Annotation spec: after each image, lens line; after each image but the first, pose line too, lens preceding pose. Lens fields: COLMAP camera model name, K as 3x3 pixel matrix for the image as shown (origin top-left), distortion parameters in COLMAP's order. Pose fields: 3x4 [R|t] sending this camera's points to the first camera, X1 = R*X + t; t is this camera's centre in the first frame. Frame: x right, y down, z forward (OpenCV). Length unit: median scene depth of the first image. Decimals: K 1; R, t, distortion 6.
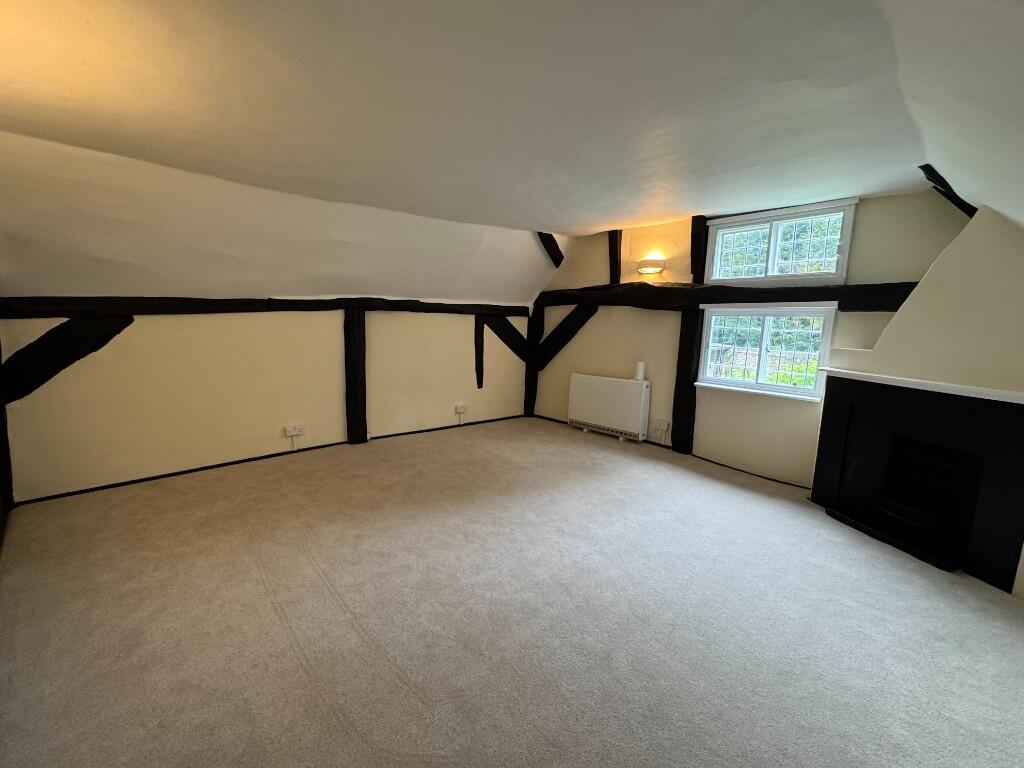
lens RADIAL K [[409.5, 0, 512.0], [0, 409.5, 384.0], [0, 0, 1]] dist [-0.000554, -0.000446]
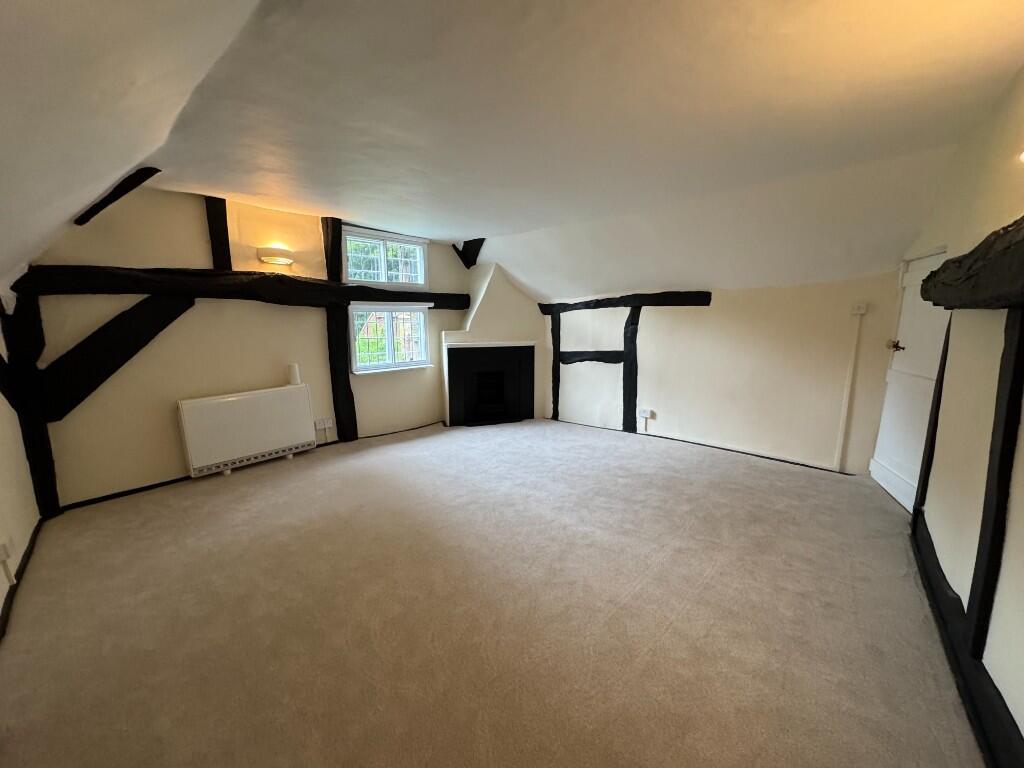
lens RADIAL K [[409.5, 0, 512.0], [0, 409.5, 384.0], [0, 0, 1]] dist [-0.000554, -0.000446]
pose [[-0.084248, -0.177539, 0.980501, -0.625782], [0.162222, 0.968428, 0.189291, -0.106521], [-0.983151, 0.175006, -0.052787, 0.605385]]
